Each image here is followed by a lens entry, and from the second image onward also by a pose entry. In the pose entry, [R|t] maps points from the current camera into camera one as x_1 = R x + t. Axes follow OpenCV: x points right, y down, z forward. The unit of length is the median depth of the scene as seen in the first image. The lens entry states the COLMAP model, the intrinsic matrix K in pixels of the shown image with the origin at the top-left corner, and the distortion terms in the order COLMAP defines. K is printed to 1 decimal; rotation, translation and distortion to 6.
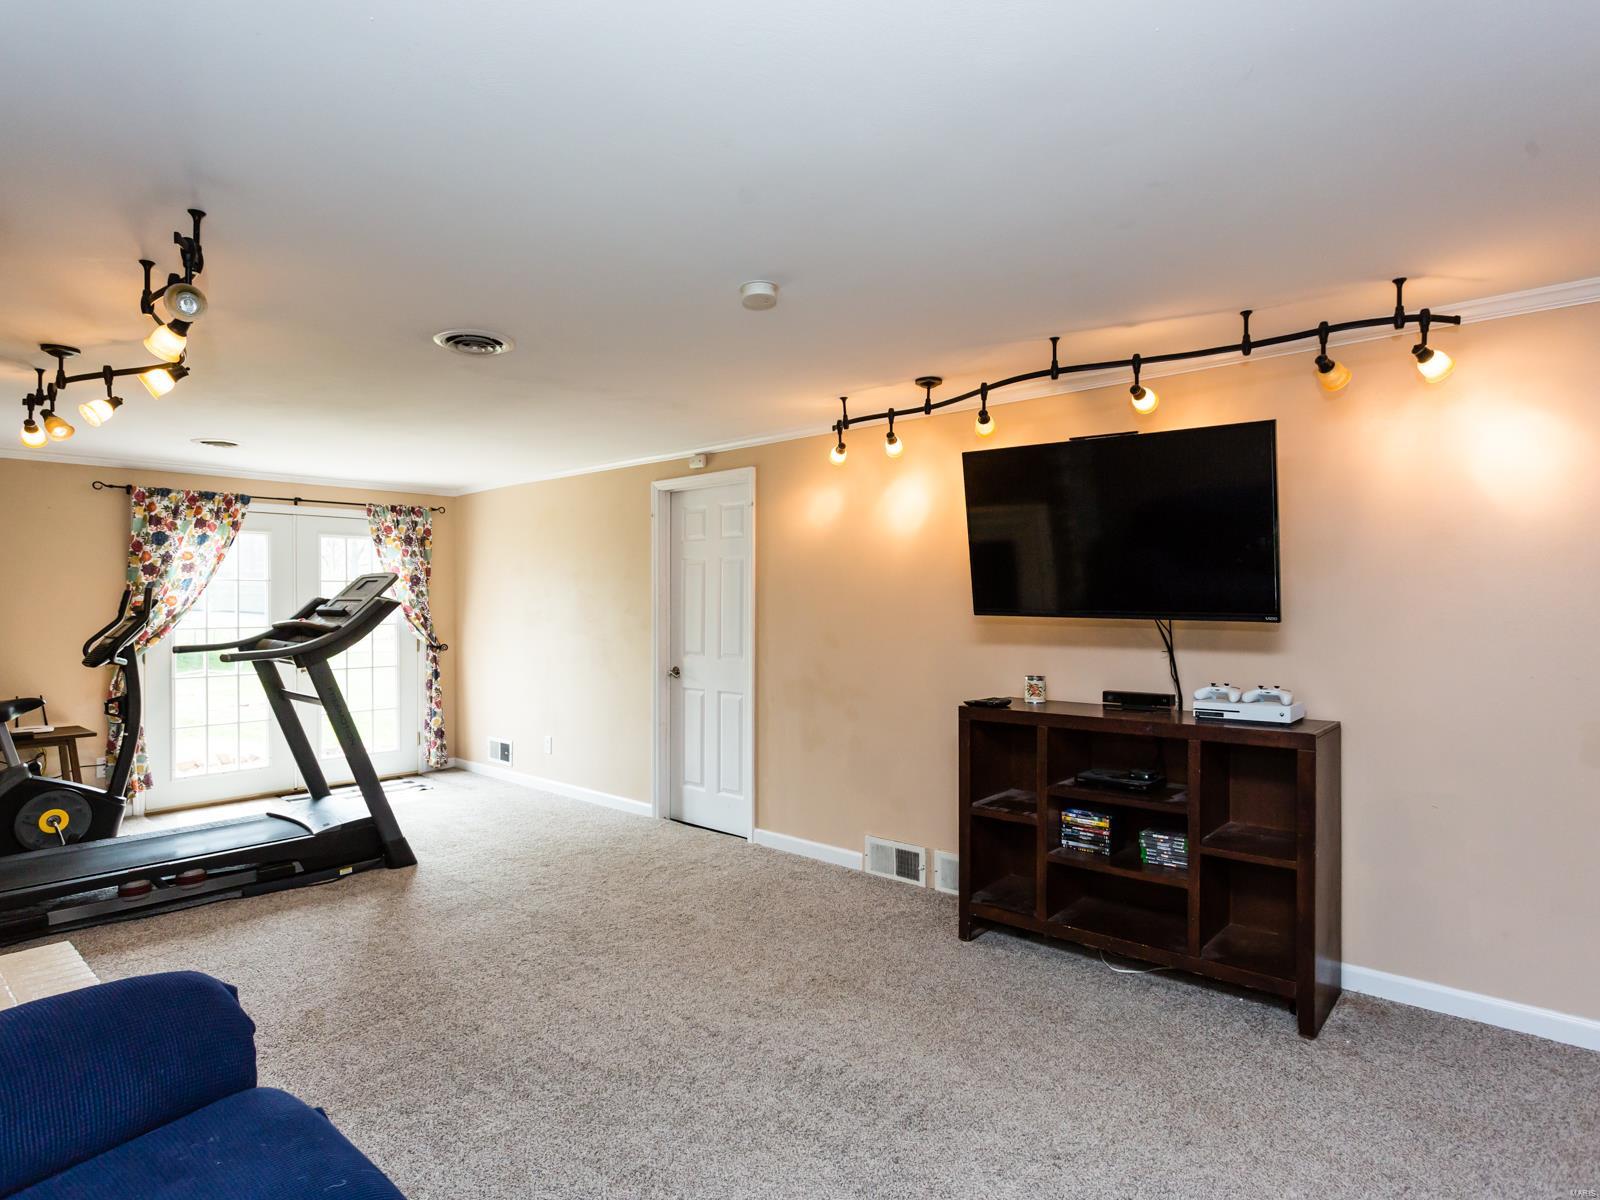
lens RADIAL K [[891.9, 0, 803.1], [0, 891.9, 603.4], [0, 0, 1]] dist [-0.010529, 0.009510]
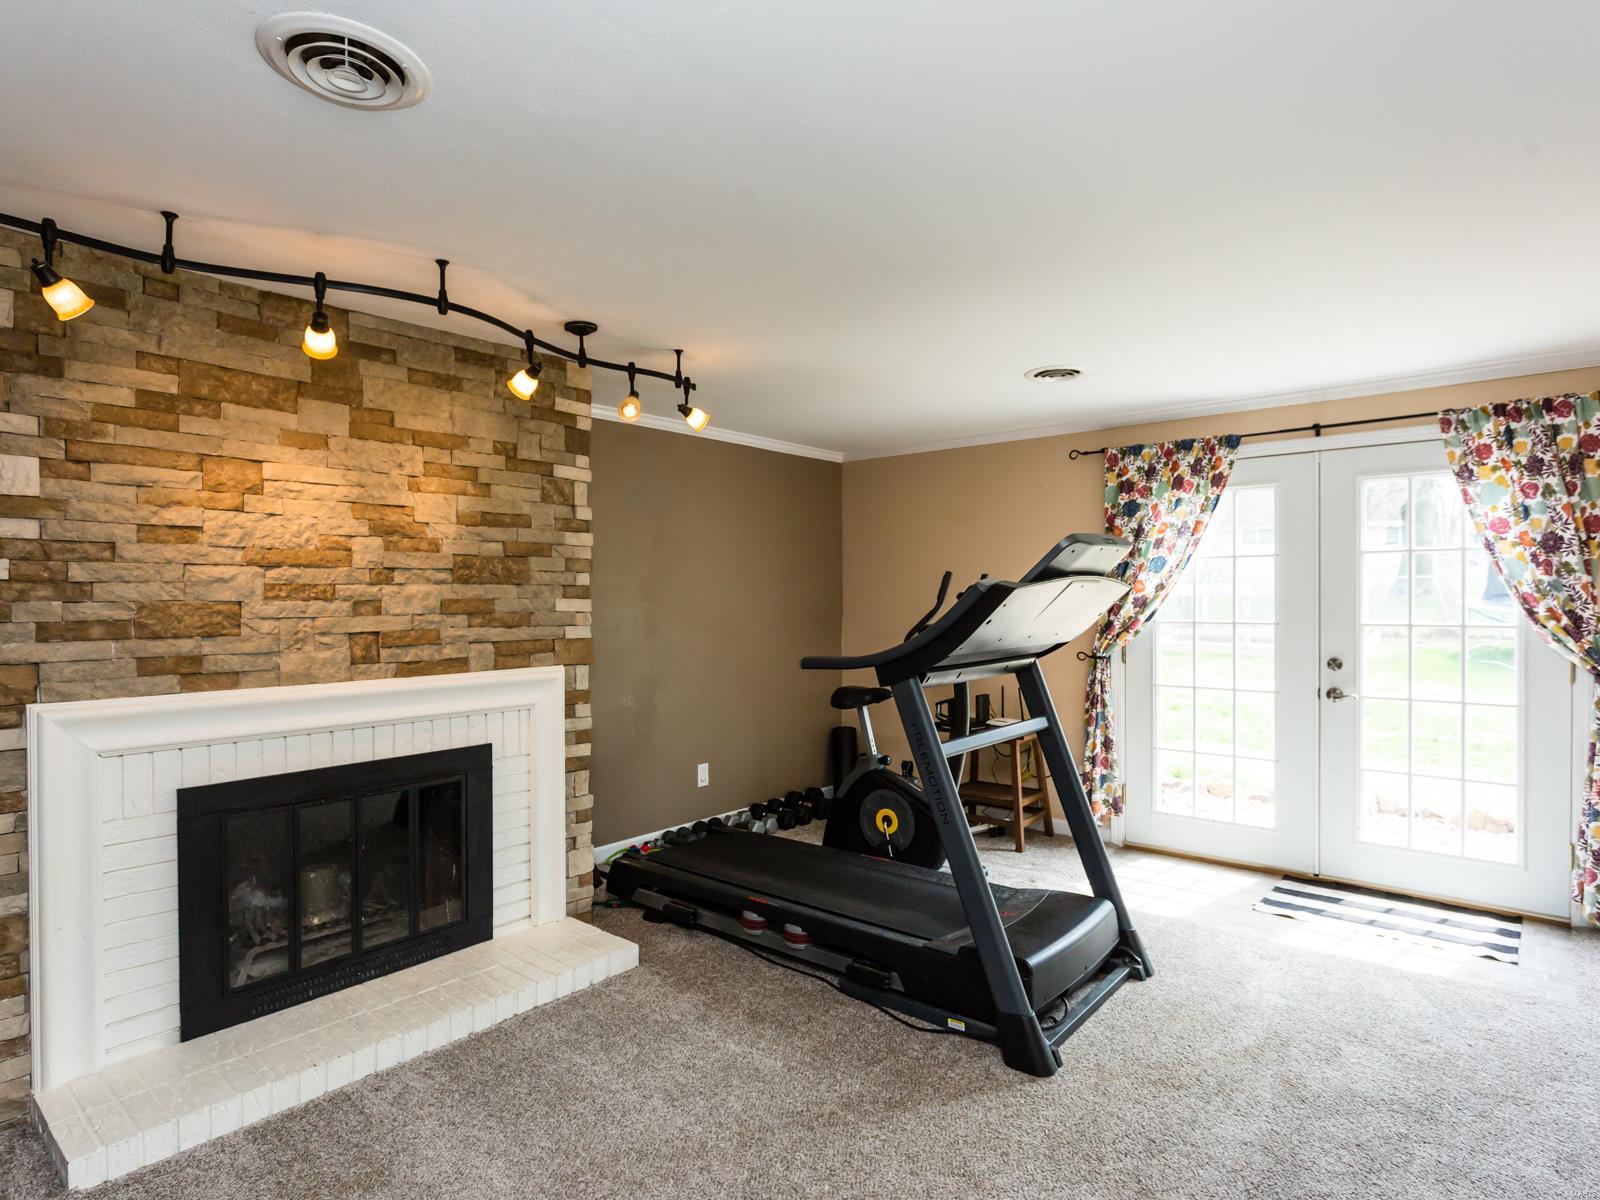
lens RADIAL K [[891.9, 0, 790.4], [0, 891.9, 604.0], [0, 0, 1]] dist [-0.010529, 0.009510]
pose [[0.022895, 0.014607, -0.999631, 0.070571], [0.003087, 0.999887, 0.014681, 0.000218], [0.999733, -0.003422, 0.022848, 0.641651]]
